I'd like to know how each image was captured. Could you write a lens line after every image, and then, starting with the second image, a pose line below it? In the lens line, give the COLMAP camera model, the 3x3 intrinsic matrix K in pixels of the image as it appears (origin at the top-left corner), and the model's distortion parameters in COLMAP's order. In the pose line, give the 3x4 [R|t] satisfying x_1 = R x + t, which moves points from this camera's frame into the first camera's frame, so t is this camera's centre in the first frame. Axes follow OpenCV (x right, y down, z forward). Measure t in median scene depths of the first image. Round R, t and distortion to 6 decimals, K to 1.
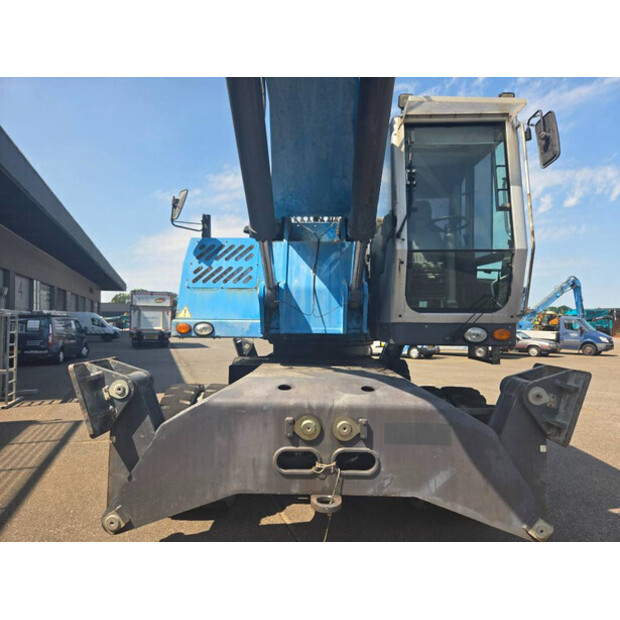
lens RADIAL K [[412.7, 0, 315.7], [0, 412.7, 317.2], [0, 0, 1]] dist [0.070750, -0.055376]
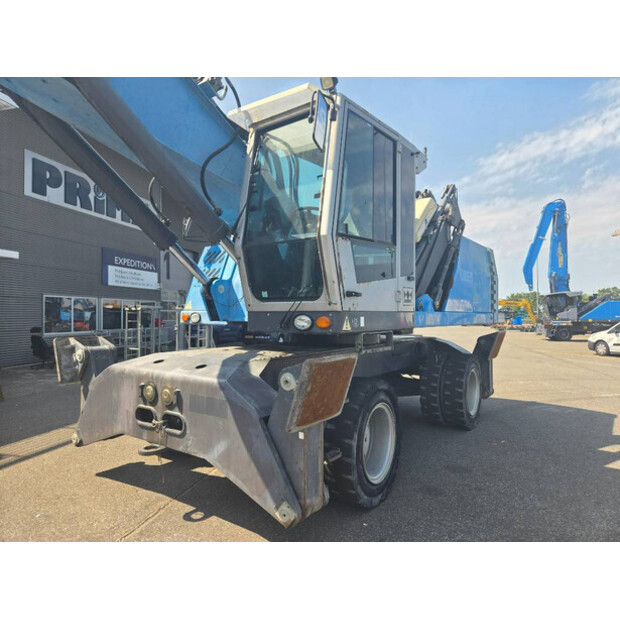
lens RADIAL K [[416.2, 0, 316.8], [0, 416.2, 311.9], [0, 0, 1]] dist [0.072218, -0.052586]
pose [[0.819316, -0.008111, -0.573285, 0.997105], [0.011100, 0.999937, 0.001716, 0.015019], [0.573235, -0.007769, 0.819354, 0.181763]]
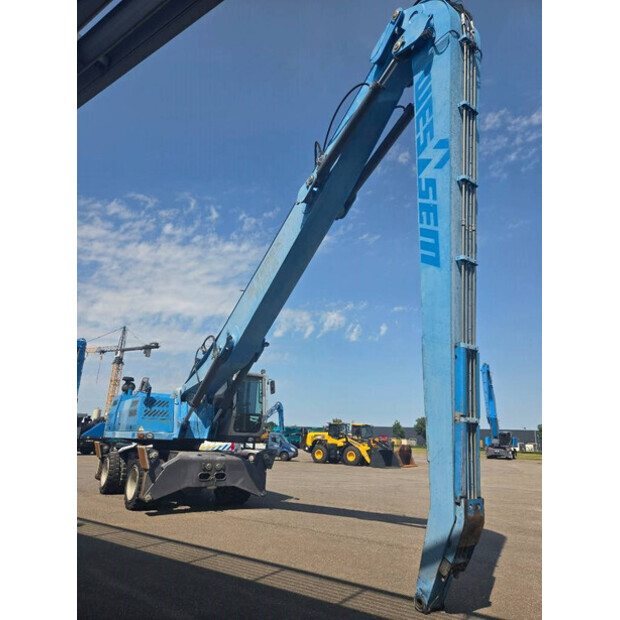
lens RADIAL K [[416.2, 0, 316.8], [0, 416.2, 311.9], [0, 0, 1]] dist [0.072218, -0.052586]
pose [[0.801929, 0.197528, 0.563820, -1.318702], [-0.039872, 0.959350, -0.279387, -0.022984], [-0.596087, 0.201568, 0.777207, -2.192200]]
